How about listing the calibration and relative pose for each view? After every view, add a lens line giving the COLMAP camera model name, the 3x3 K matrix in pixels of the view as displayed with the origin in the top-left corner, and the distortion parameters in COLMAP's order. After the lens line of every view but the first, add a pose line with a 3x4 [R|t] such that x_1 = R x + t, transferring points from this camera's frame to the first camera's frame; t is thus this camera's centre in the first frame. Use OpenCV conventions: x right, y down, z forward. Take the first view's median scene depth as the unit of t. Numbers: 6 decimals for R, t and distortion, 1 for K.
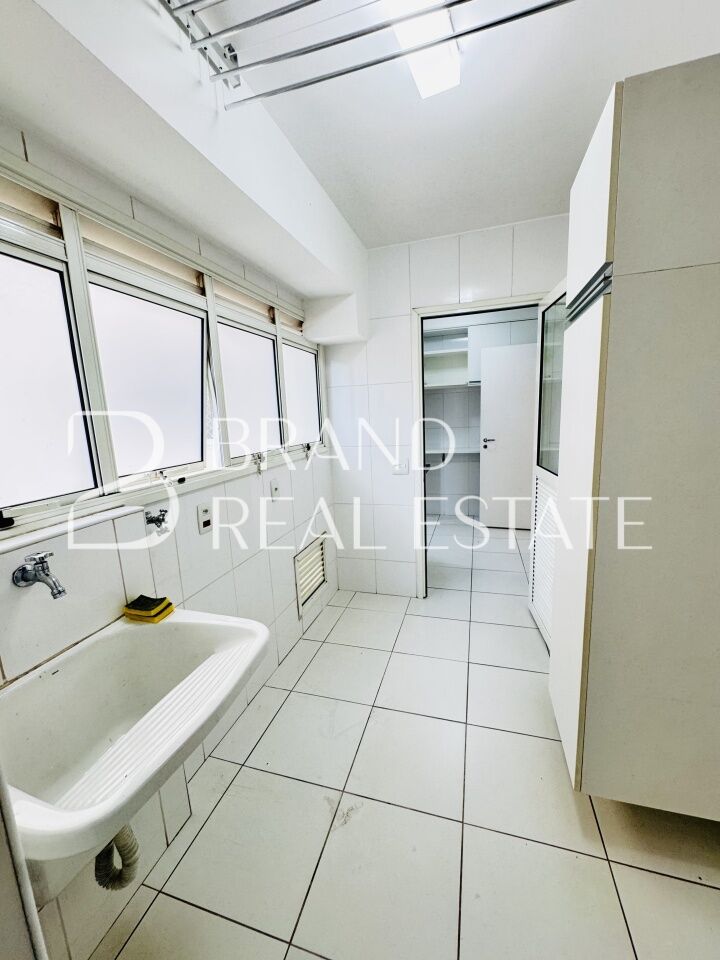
lens RADIAL K [[383.6, 0, 361.3], [0, 383.6, 477.7], [0, 0, 1]] dist [-0.004028, 0.000547]
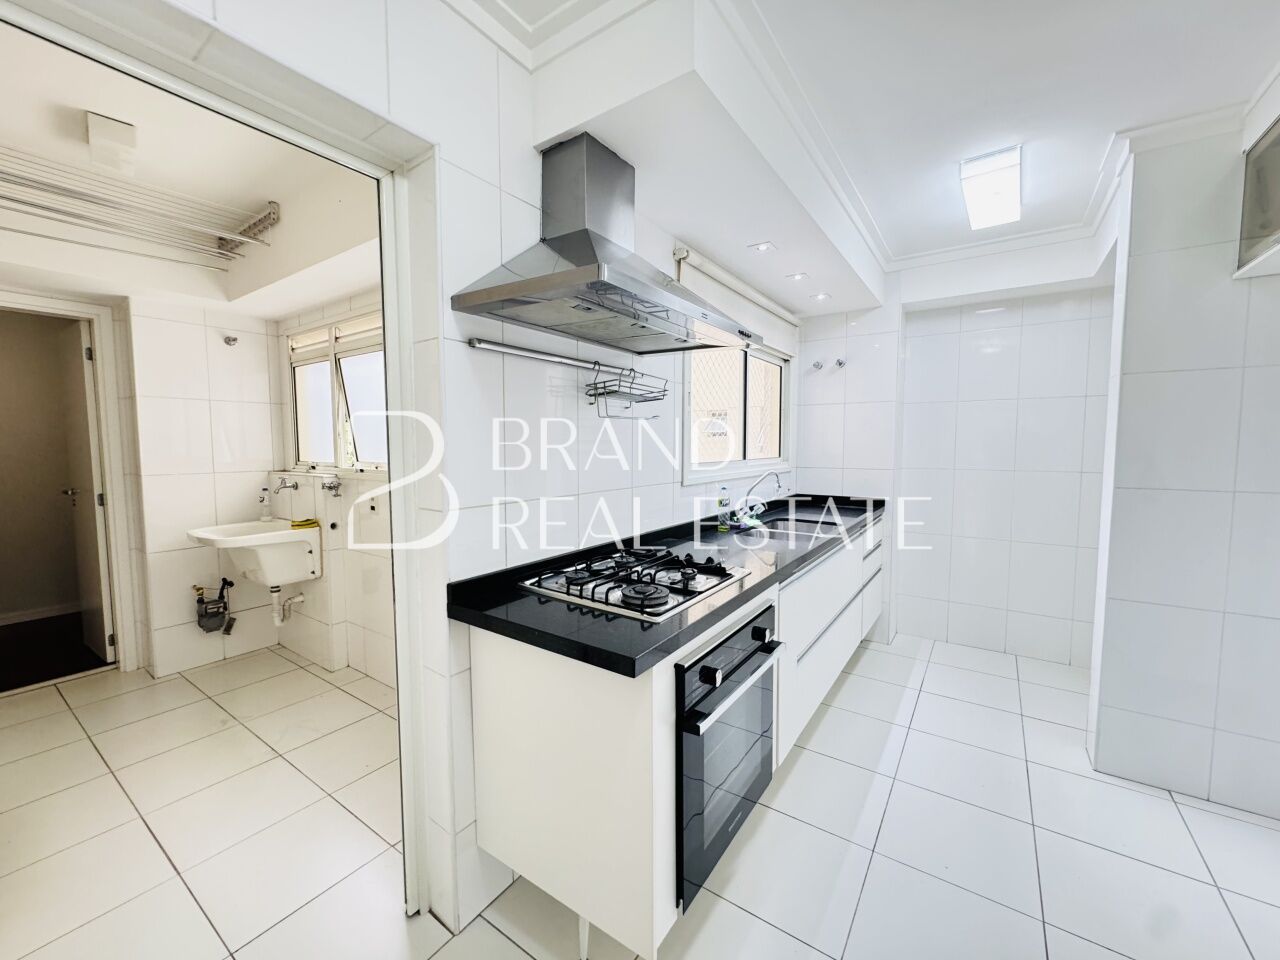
lens RADIAL K [[511.5, 0, 640.6], [0, 511.5, 476.4], [0, 0, 1]] dist [-0.004028, 0.000547]
pose [[-0.300235, 0.107999, -0.947732, 1.006854], [-0.142855, 0.977273, 0.156621, -0.406077], [0.943107, 0.182411, -0.277983, 2.424661]]
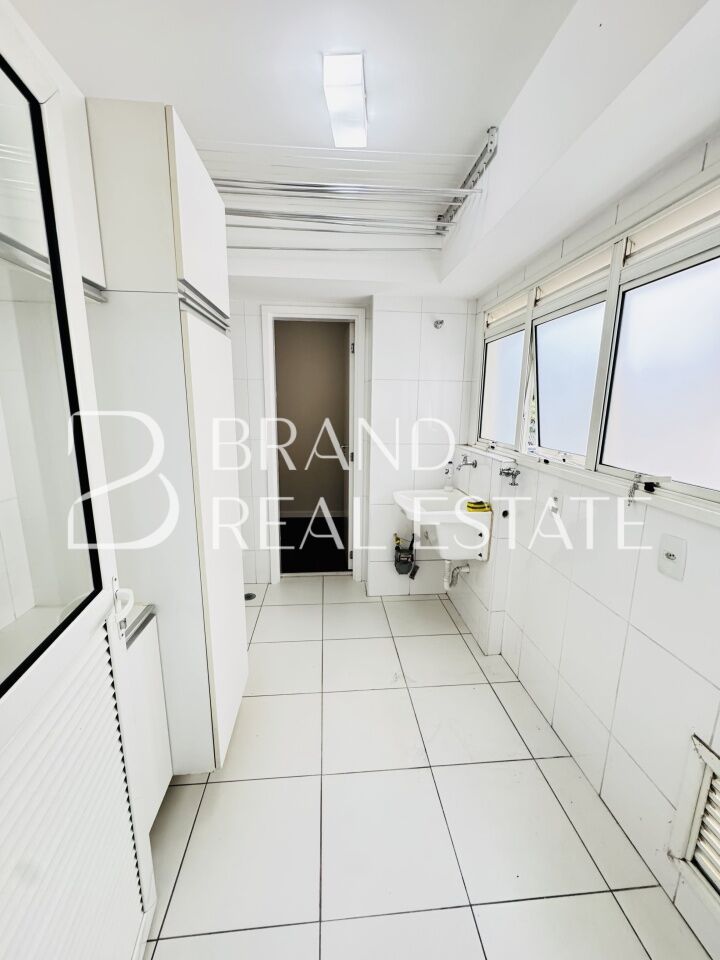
lens RADIAL K [[383.6, 0, 359.5], [0, 383.6, 481.3], [0, 0, 1]] dist [-0.004028, 0.000547]
pose [[-0.925910, 0.106013, -0.362562, 0.499998], [-0.035661, 0.930992, 0.363294, -0.337552], [0.376056, 0.349306, -0.858235, 1.751765]]
